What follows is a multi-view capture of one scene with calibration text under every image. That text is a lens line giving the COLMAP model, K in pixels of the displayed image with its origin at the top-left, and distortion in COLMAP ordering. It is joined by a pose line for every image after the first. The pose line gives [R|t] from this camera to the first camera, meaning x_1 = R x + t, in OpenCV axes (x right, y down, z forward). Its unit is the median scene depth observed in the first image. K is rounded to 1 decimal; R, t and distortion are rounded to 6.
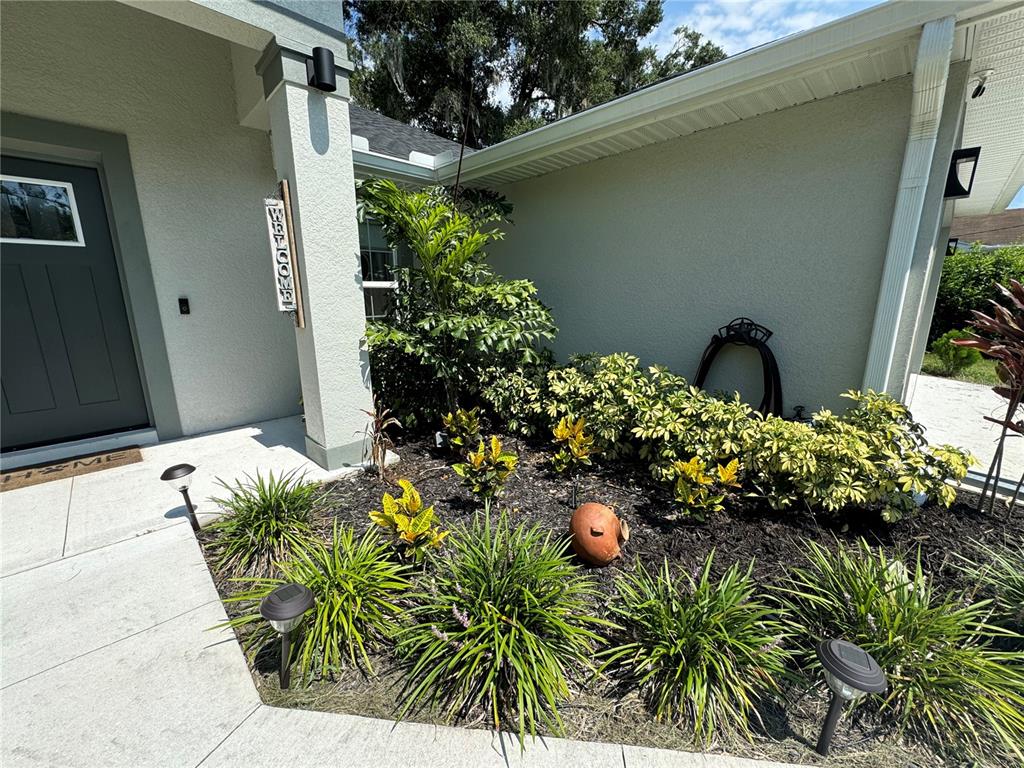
lens RADIAL K [[408.3, 0, 510.3], [0, 408.3, 382.8], [0, 0, 1]] dist [-0.001178, -0.000142]
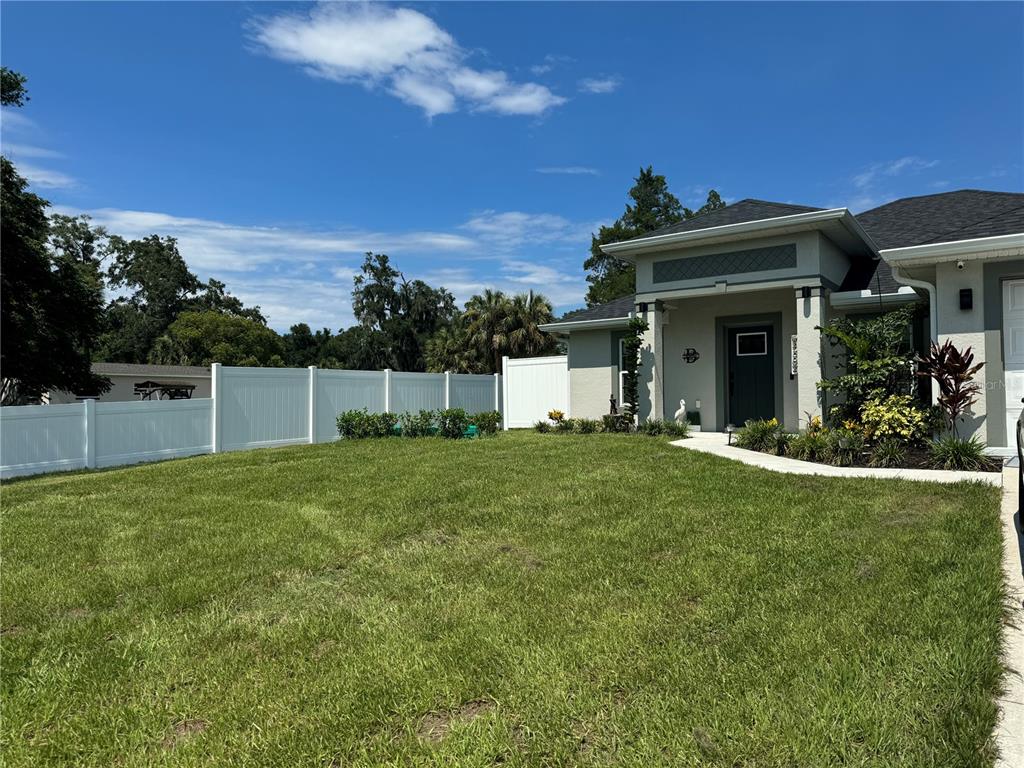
lens RADIAL K [[721.1, 0, 508.1], [0, 721.1, 389.3], [0, 0, 1]] dist [0.161450, -0.211746]
pose [[0.193141, -0.014532, -0.981063, 3.398612], [-0.203103, 0.977641, -0.054466, 0.500949], [0.959920, 0.209776, 0.185871, -1.488644]]
